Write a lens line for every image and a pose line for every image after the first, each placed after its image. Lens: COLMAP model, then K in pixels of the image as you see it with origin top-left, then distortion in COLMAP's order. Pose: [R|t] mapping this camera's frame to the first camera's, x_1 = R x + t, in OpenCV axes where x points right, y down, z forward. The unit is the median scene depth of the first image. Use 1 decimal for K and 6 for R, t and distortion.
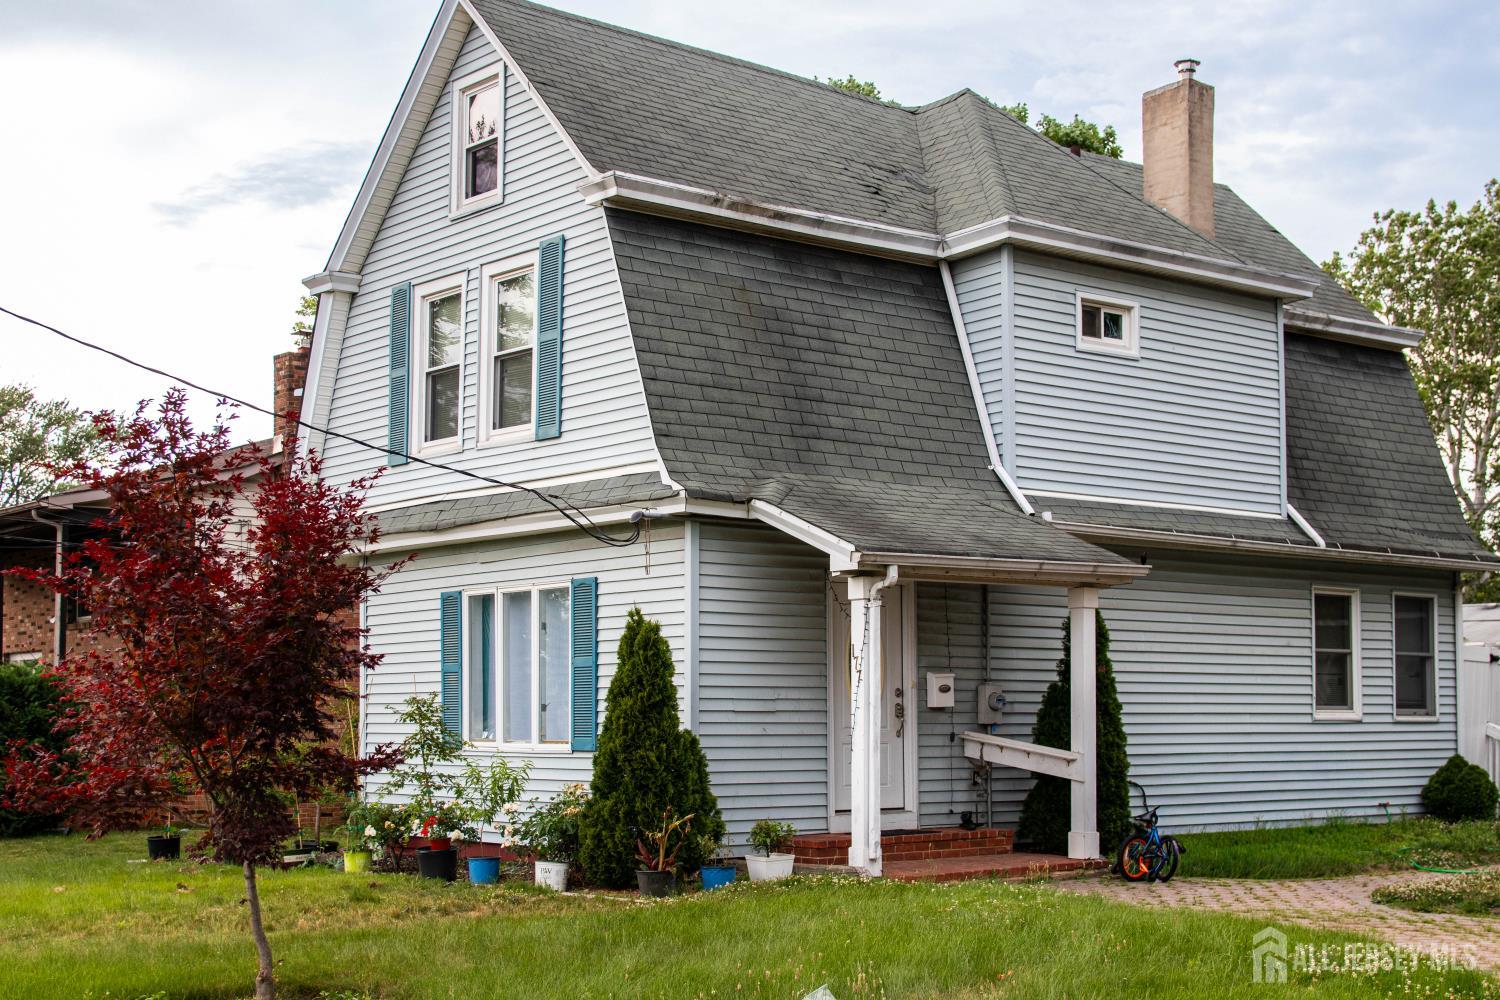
lens RADIAL K [[2023.6, 0, 748.5], [0, 2023.6, 650.4], [0, 0, 1]] dist [0.033284, 0.103864]
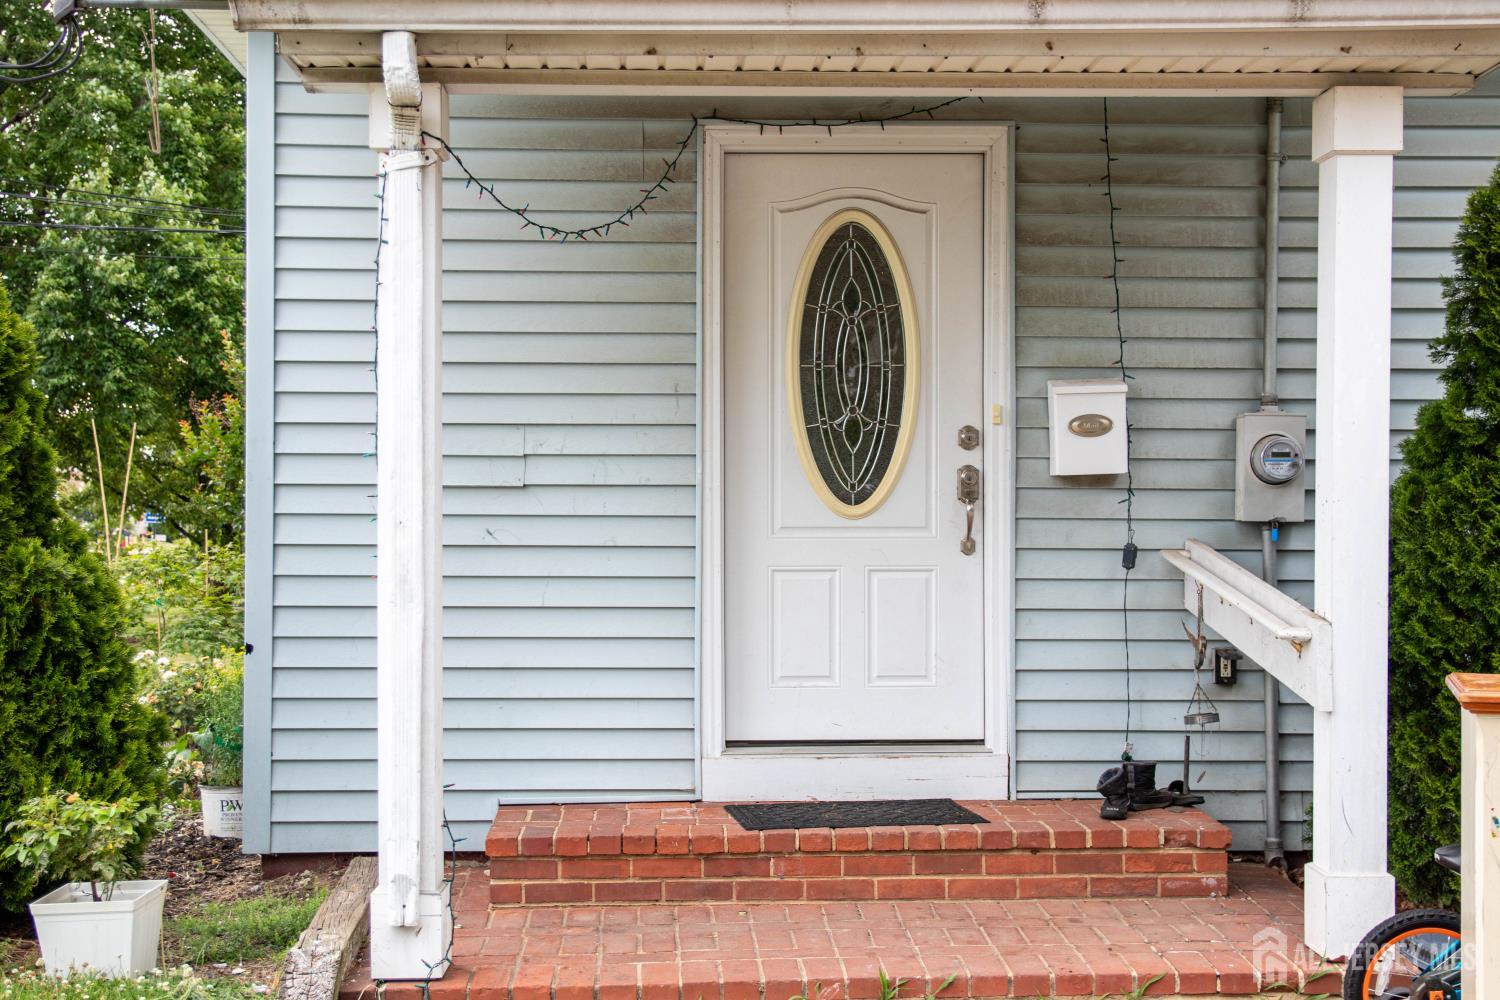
lens RADIAL K [[2057.0, 0, 750.0], [0, 2057.0, 500.0], [0, 0, 1]] dist [0.011447, 0.017046]
pose [[0.803105, 0.004603, -0.595820, 0.270938], [0.017606, 0.999350, 0.031451, 0.019759], [0.595578, -0.035748, 0.802502, 0.663541]]
